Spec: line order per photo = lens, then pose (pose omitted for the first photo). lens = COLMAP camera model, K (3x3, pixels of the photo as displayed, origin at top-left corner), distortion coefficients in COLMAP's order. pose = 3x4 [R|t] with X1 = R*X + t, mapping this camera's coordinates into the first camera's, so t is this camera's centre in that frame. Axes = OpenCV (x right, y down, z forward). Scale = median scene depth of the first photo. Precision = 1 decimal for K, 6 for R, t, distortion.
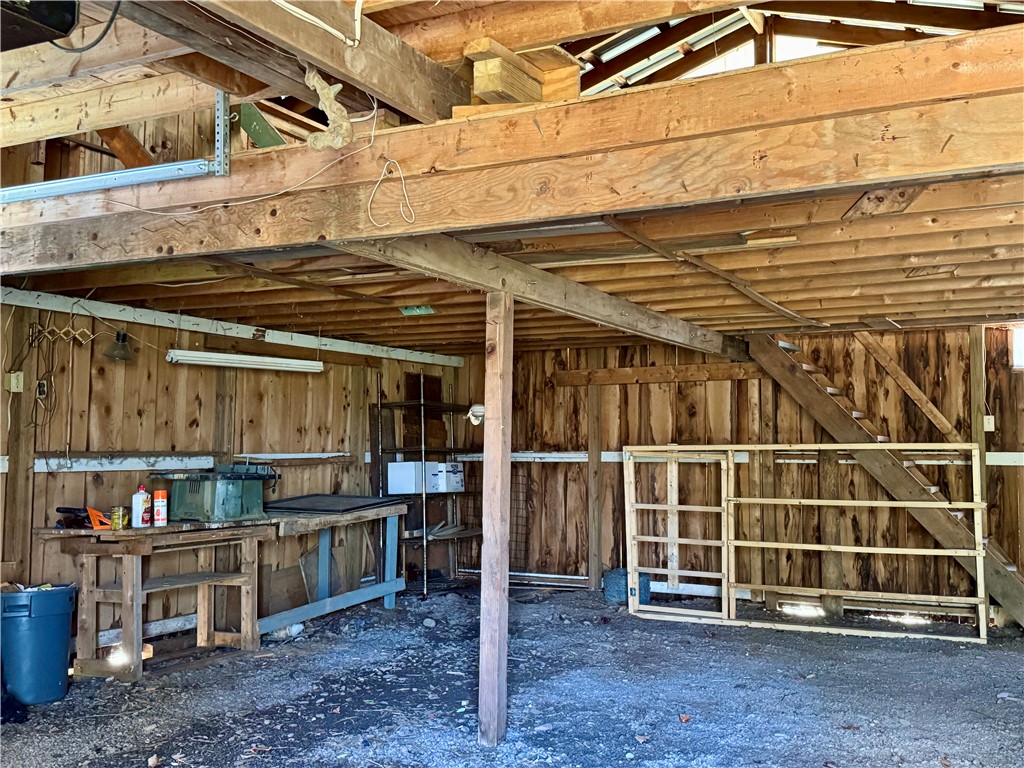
lens RADIAL K [[1034.5, 0, 512.8], [0, 1034.5, 376.5], [0, 0, 1]] dist [0.064017, 0.000000]
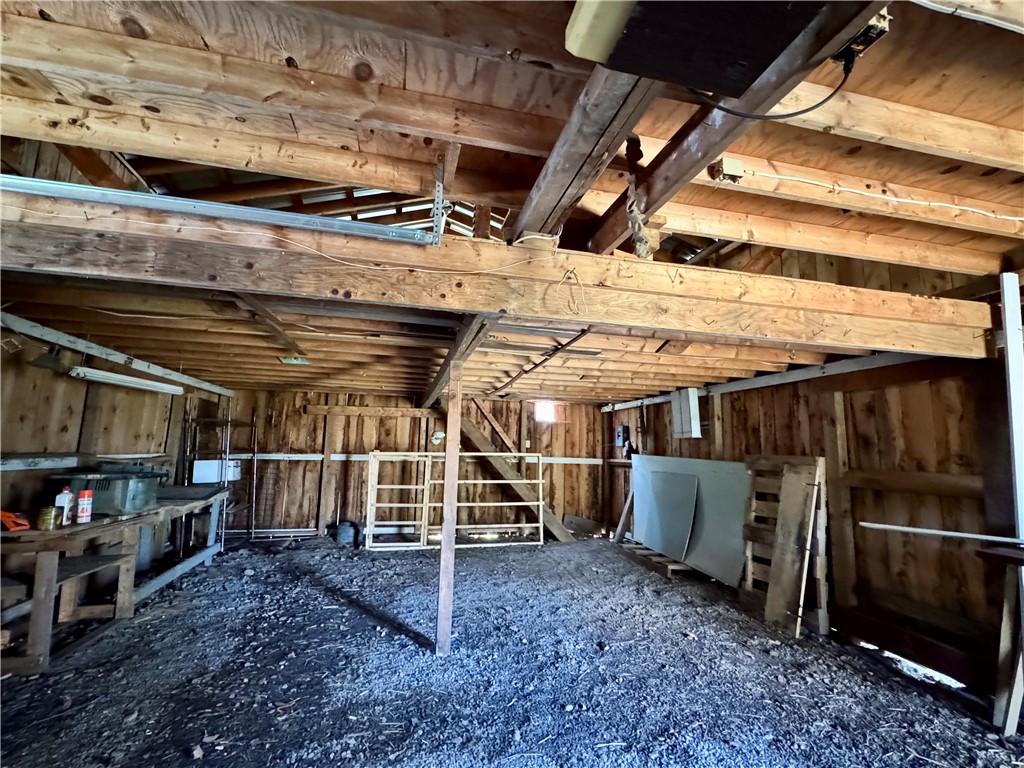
lens RADIAL K [[486.9, 0, 513.3], [0, 486.9, 390.2], [0, 0, 1]] dist [0.001215, 0.000149]
pose [[0.753114, 0.096774, 0.650733, -0.264769], [-0.065332, 0.995234, -0.072394, 0.007131], [-0.654638, 0.012007, 0.755847, 0.228812]]
